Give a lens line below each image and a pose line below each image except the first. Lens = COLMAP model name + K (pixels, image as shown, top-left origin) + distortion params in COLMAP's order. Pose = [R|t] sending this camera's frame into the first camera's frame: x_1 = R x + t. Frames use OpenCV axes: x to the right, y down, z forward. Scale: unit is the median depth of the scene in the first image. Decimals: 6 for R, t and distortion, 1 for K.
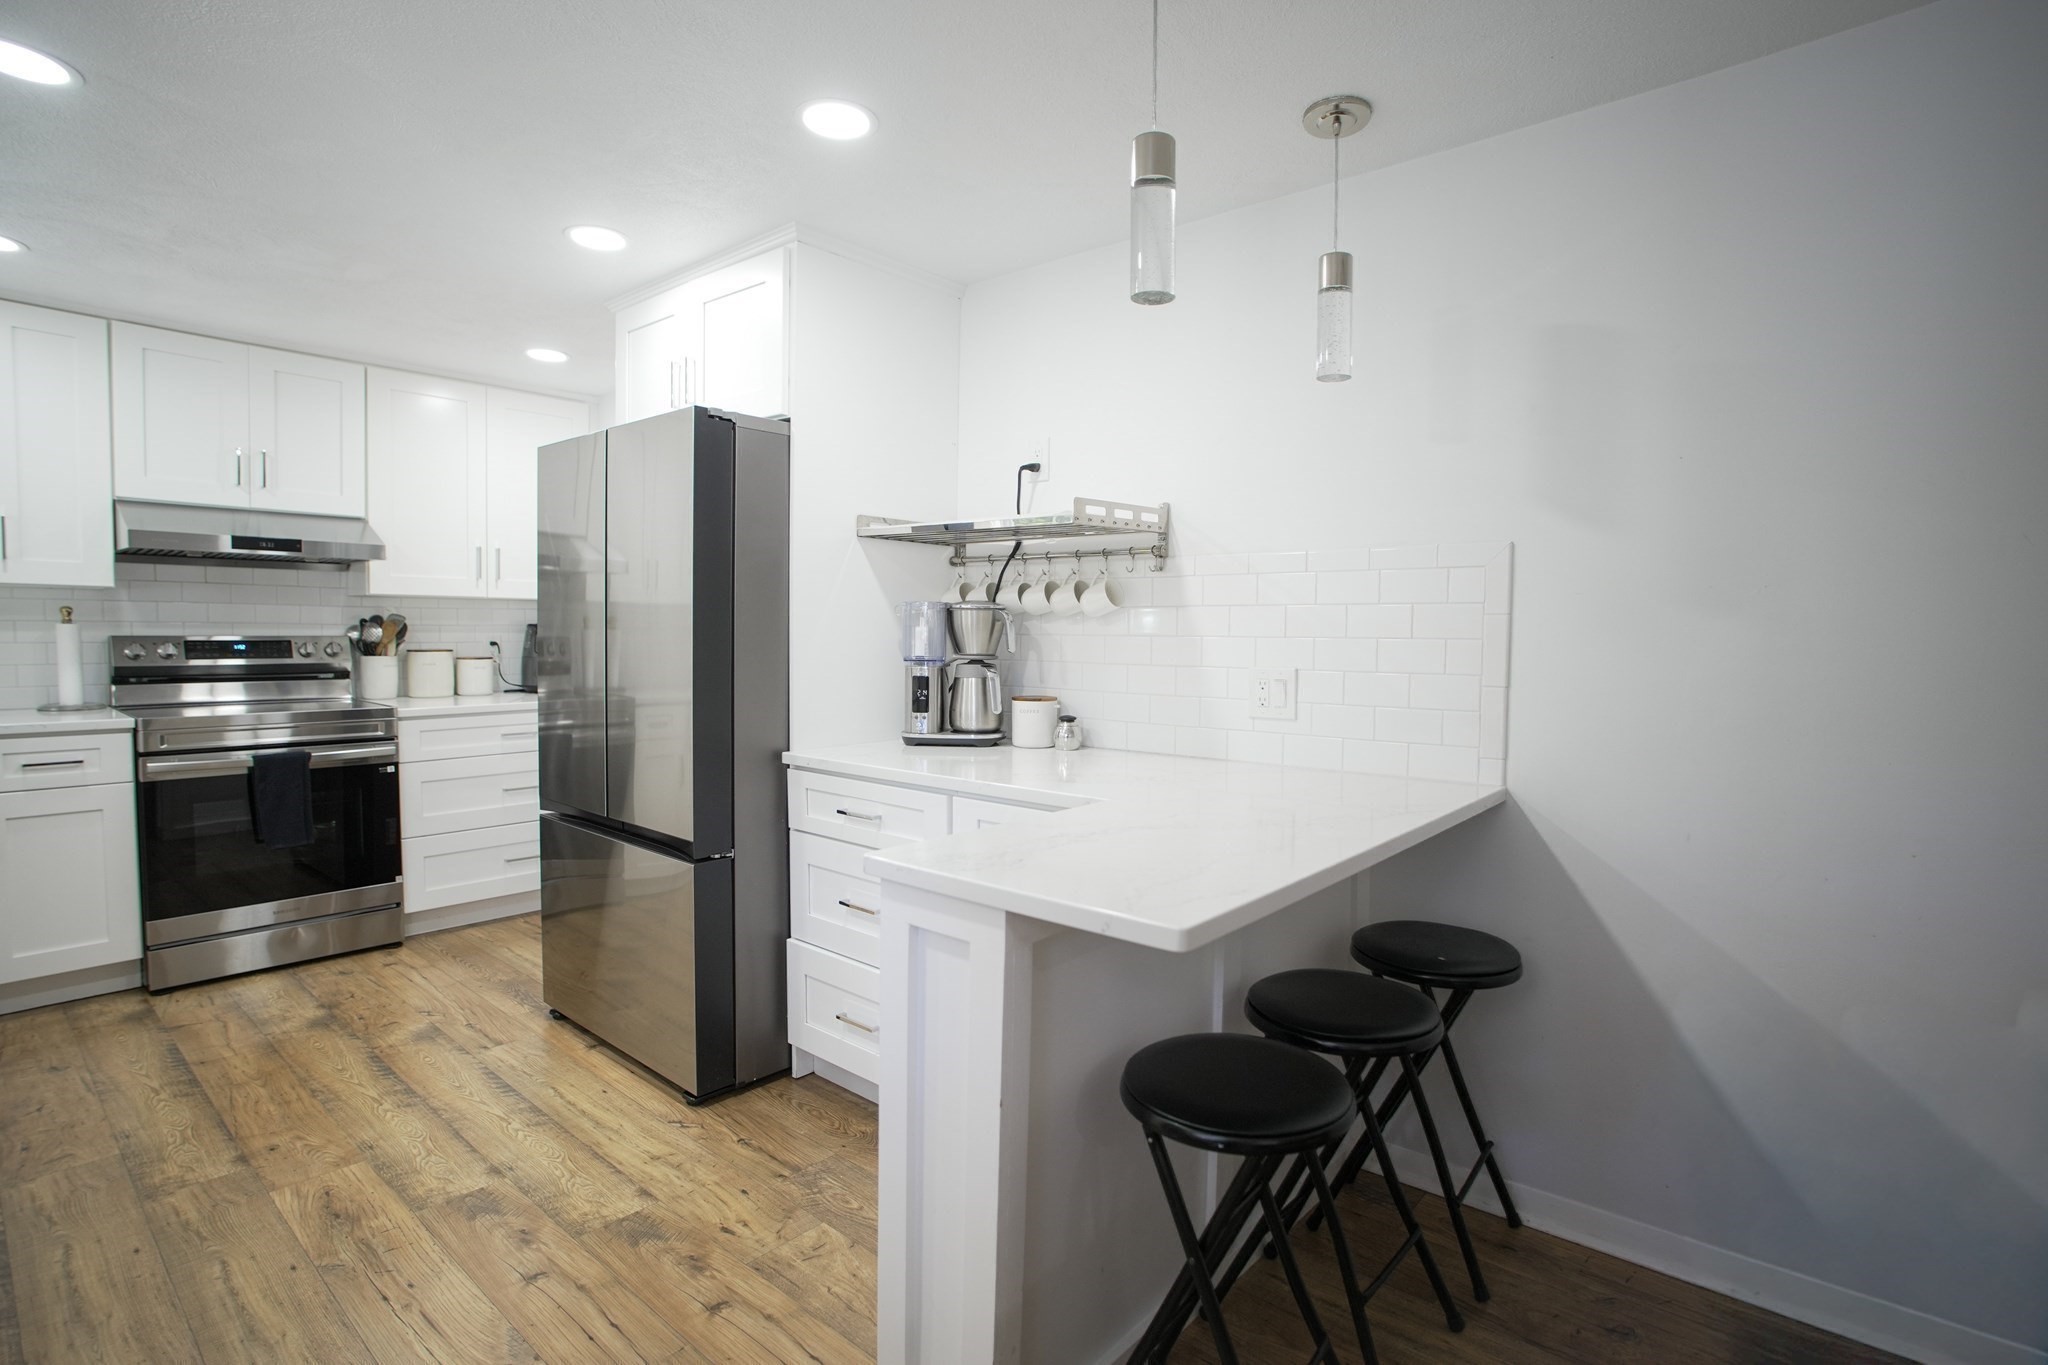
lens RADIAL K [[991.8, 0, 1041.3], [0, 991.8, 681.7], [0, 0, 1]] dist [-0.039103, 0.001354]
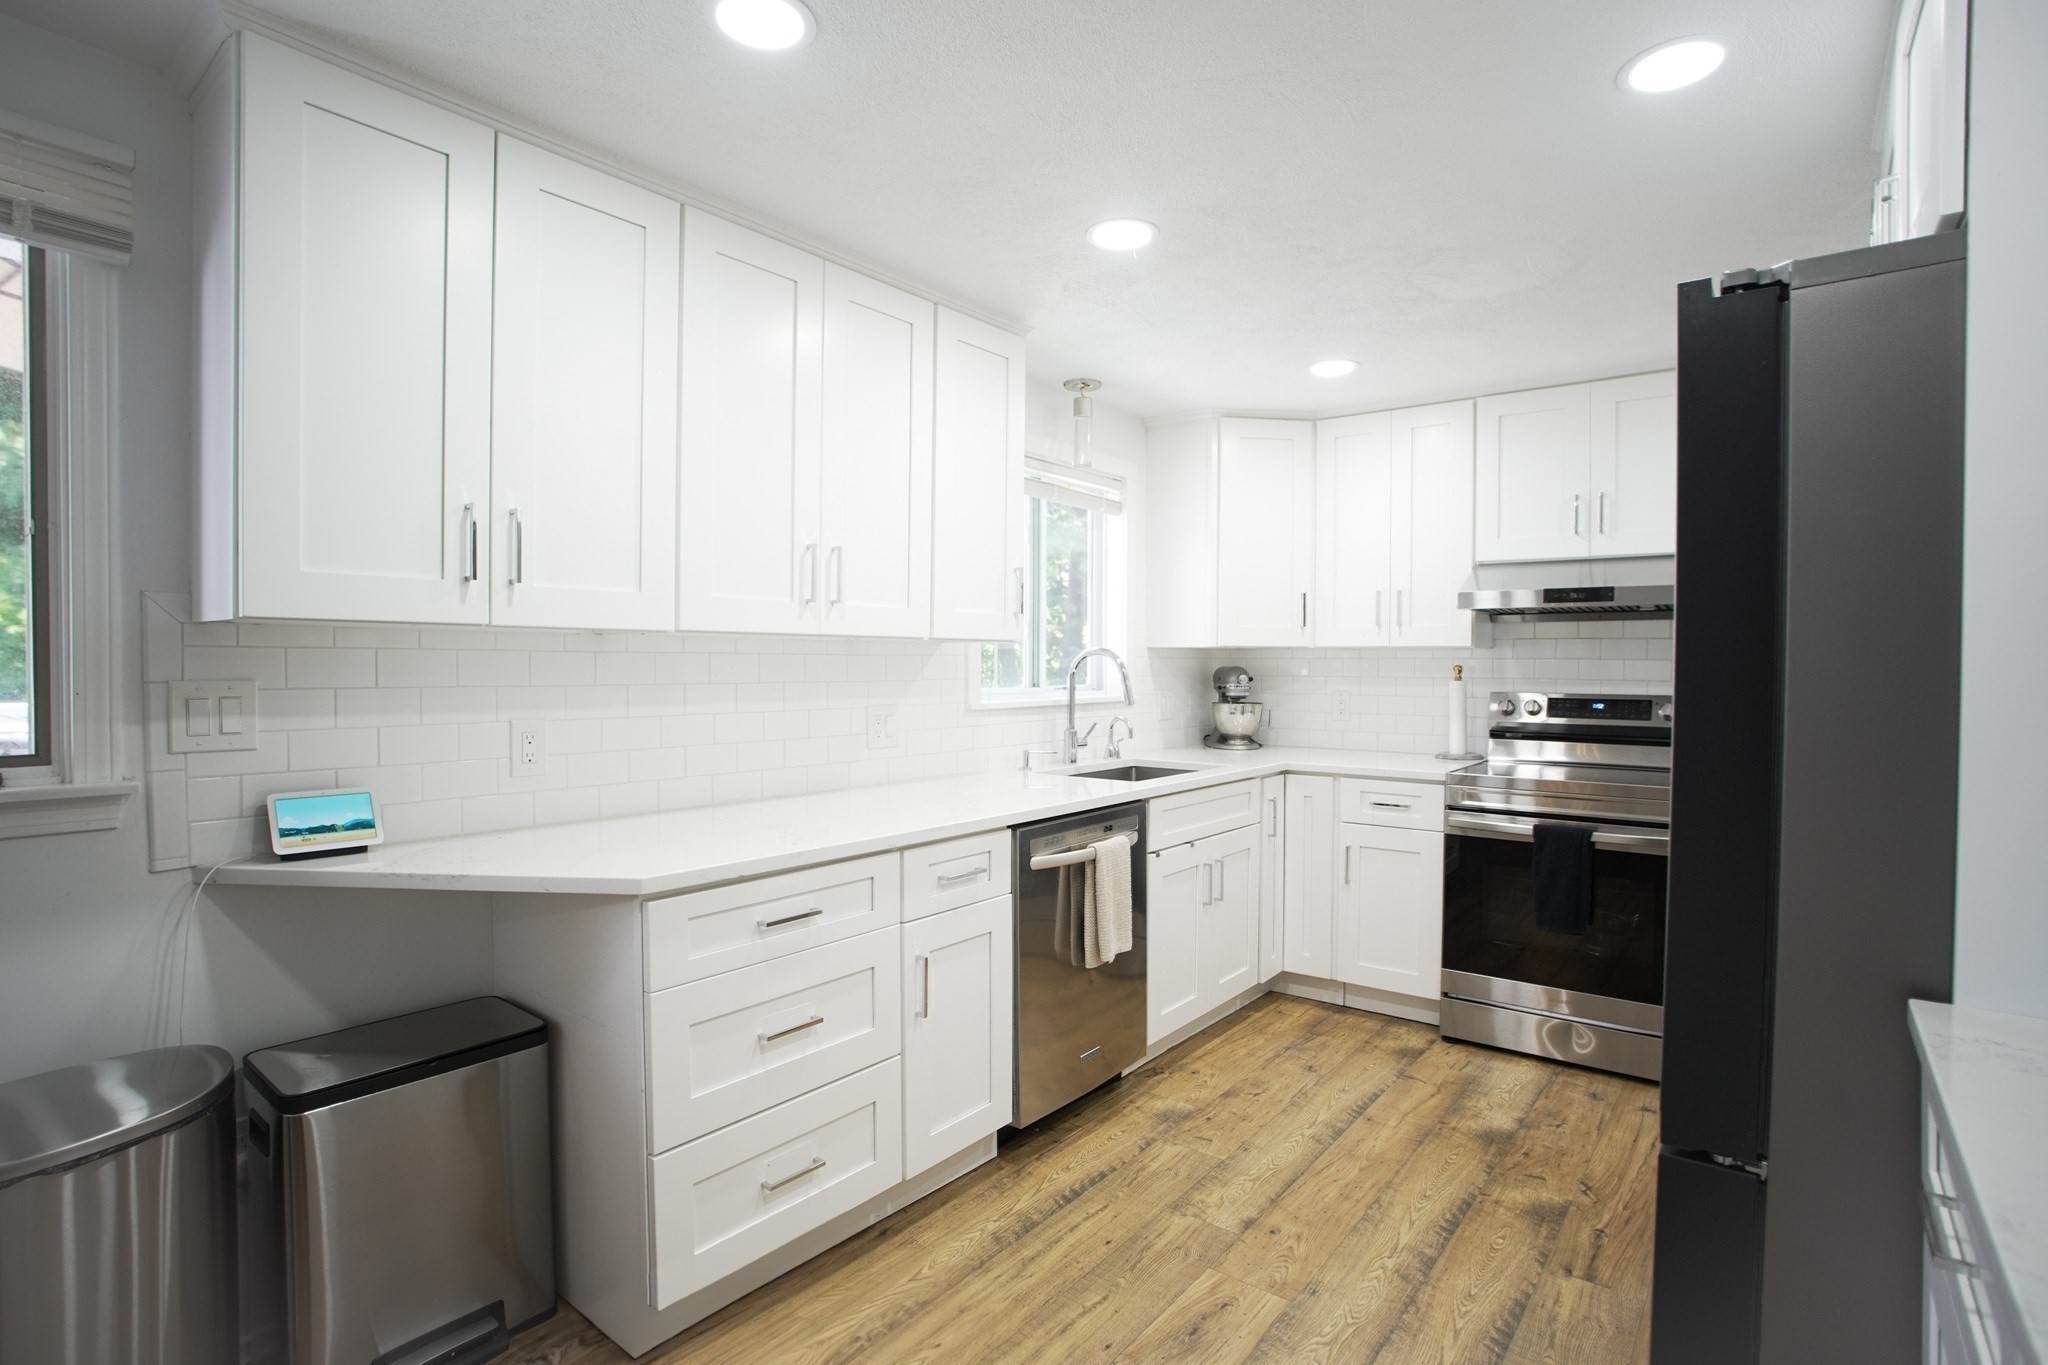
lens RADIAL K [[991.8, 0, 1041.3], [0, 991.8, 681.7], [0, 0, 1]] dist [-0.039103, 0.001354]
pose [[0.031594, -0.000807, -0.999500, 0.120294], [-0.057614, 0.998335, -0.002627, -0.031838], [0.997839, 0.057668, 0.031494, 0.521053]]
